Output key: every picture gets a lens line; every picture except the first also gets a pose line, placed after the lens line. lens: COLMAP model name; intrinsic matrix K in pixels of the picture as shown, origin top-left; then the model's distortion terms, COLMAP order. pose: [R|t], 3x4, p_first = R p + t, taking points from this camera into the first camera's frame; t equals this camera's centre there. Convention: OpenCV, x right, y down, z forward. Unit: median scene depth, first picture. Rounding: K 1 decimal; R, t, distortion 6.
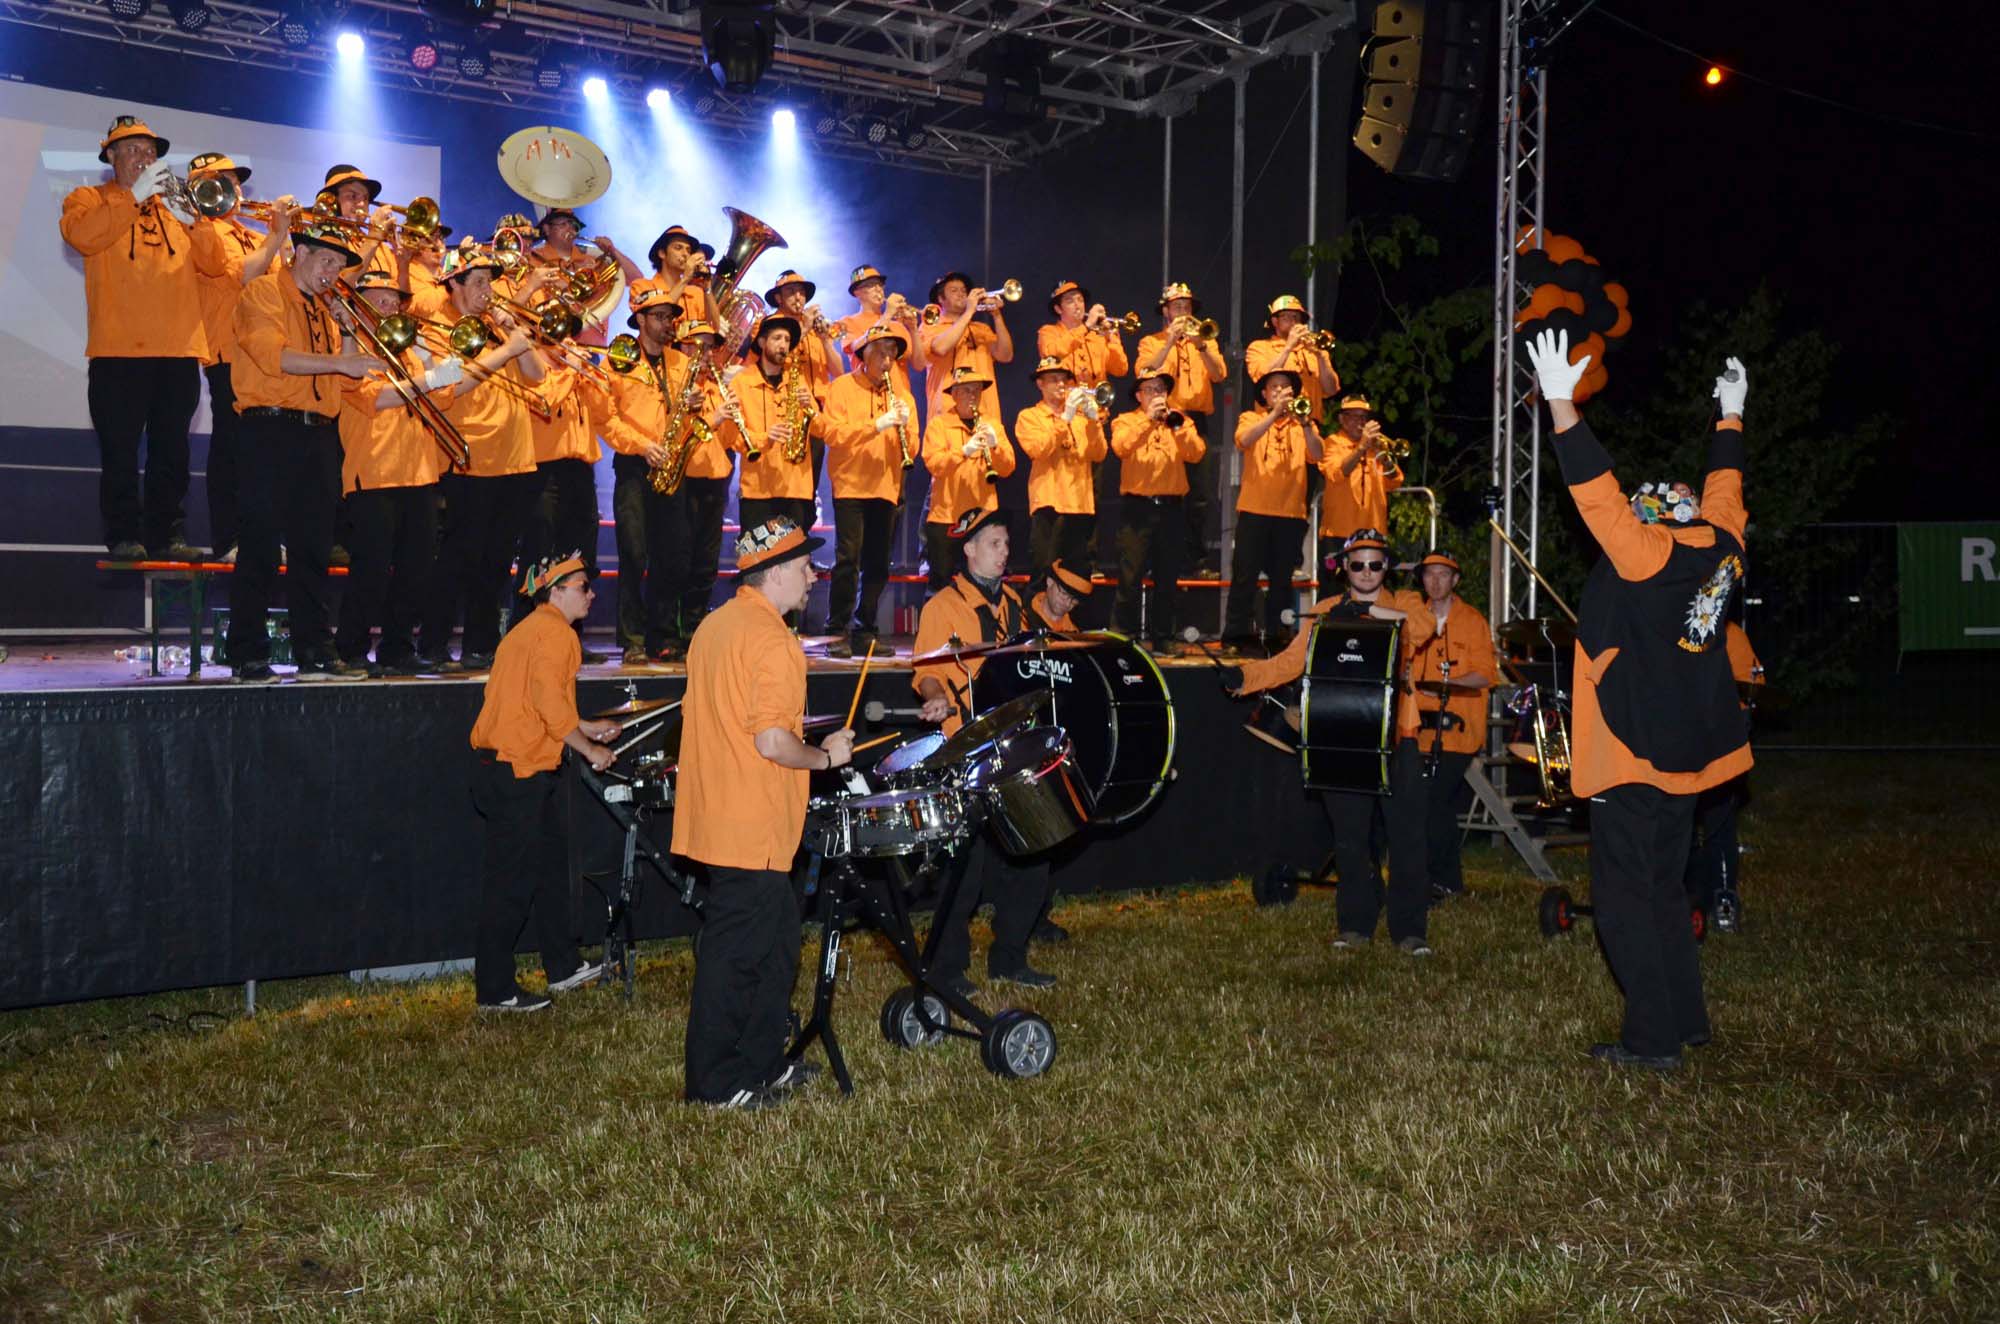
lens RADIAL K [[1974.1, 0, 1020.3], [0, 1974.1, 655.5], [0, 0, 1]] dist [0.014338, 0.000000]
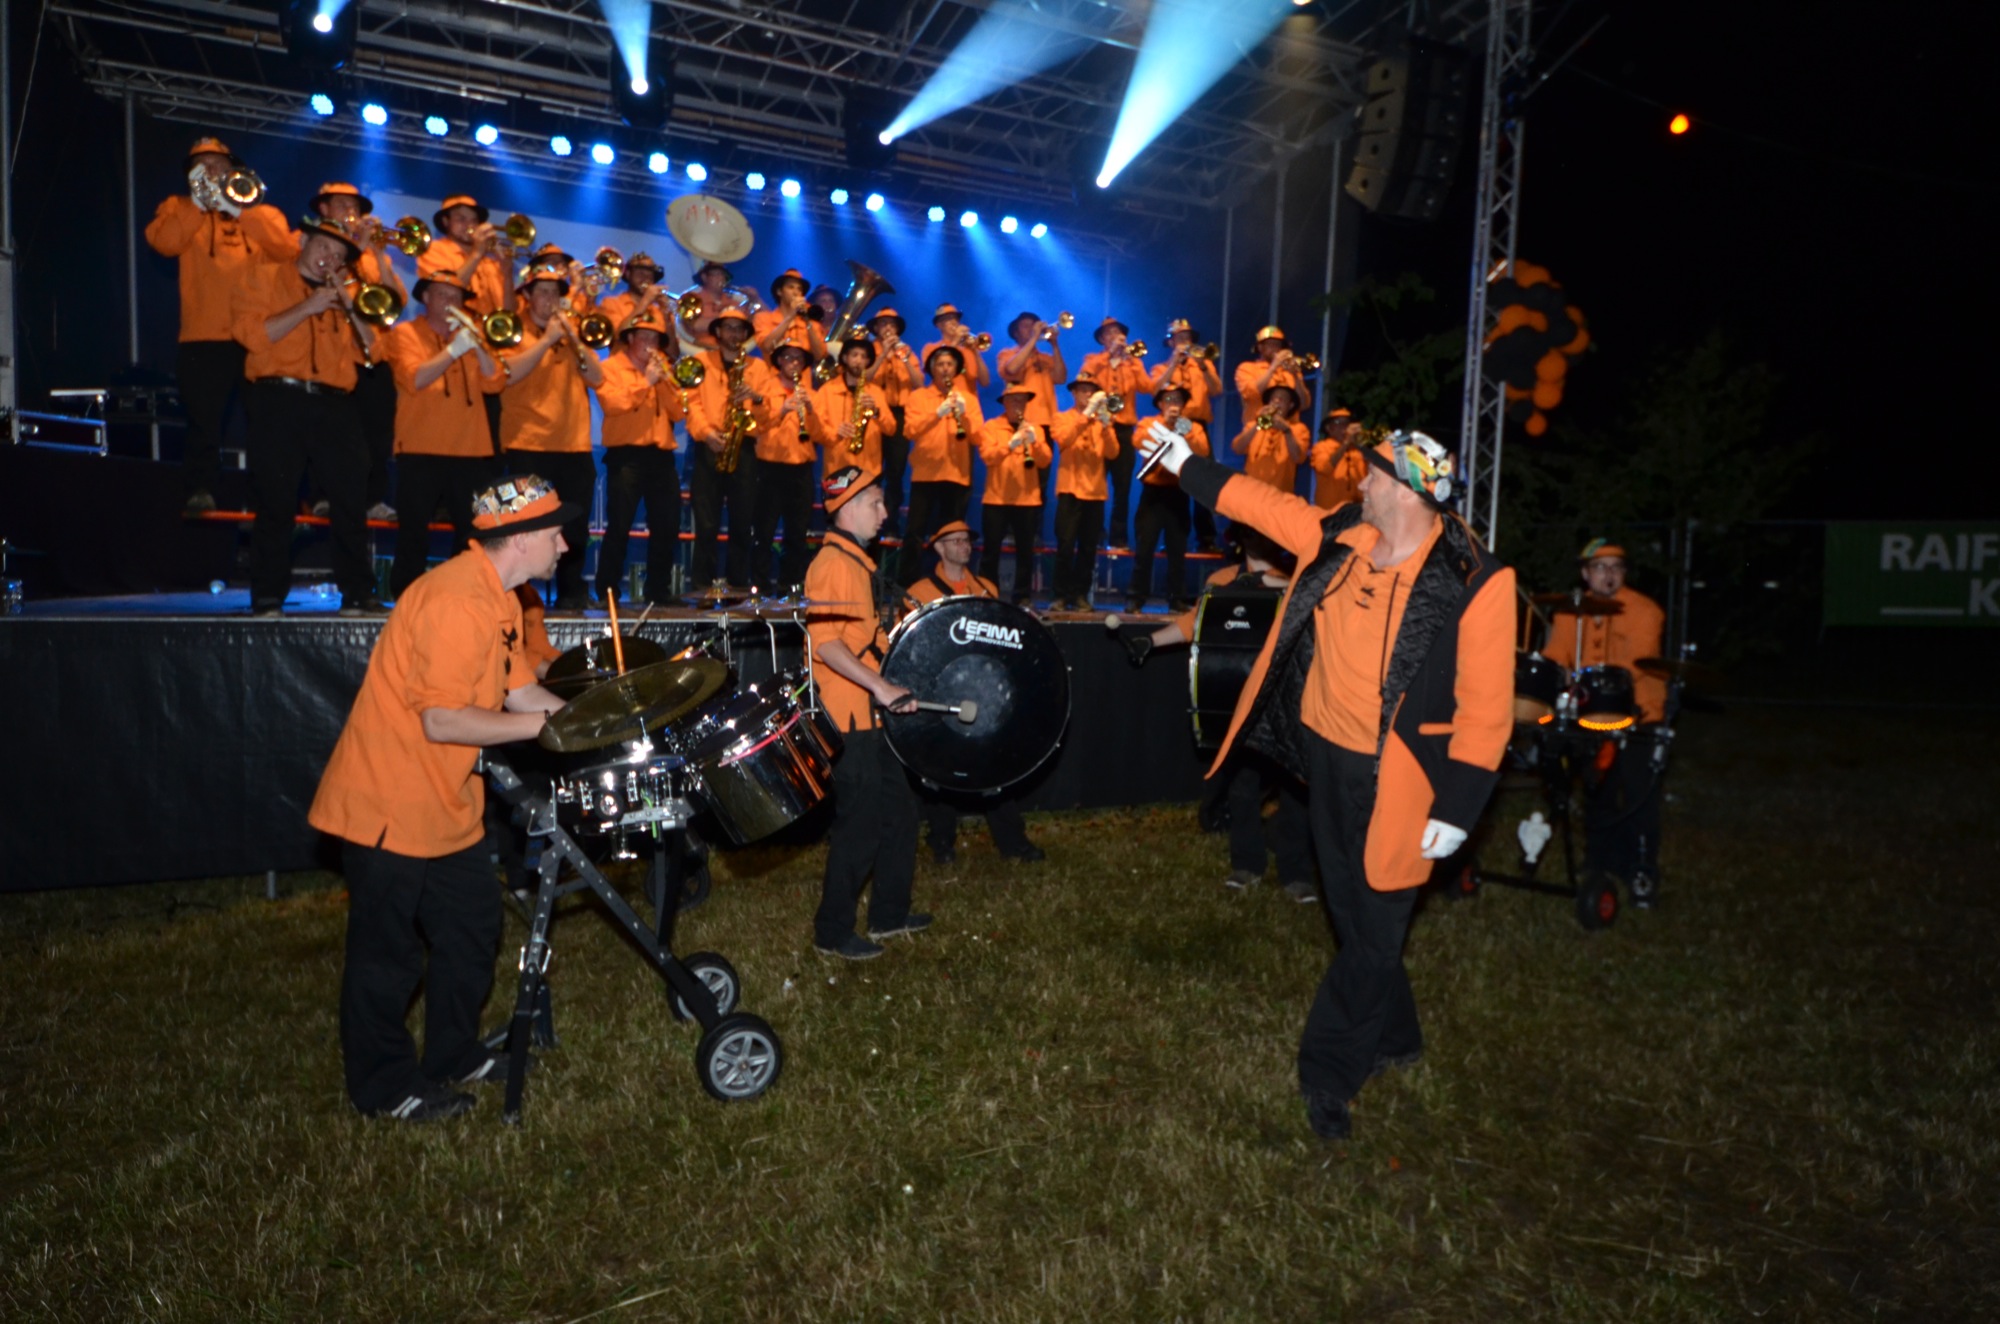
lens RADIAL K [[1102.7, 0, 995.8], [0, 1102.7, 640.4], [0, 0, 1]] dist [0.018555, -0.004596]
pose [[0.978230, 0.041227, -0.203387, 0.109080], [-0.032726, 0.998452, 0.044984, -0.009879], [0.204926, -0.037349, 0.978065, 0.288817]]
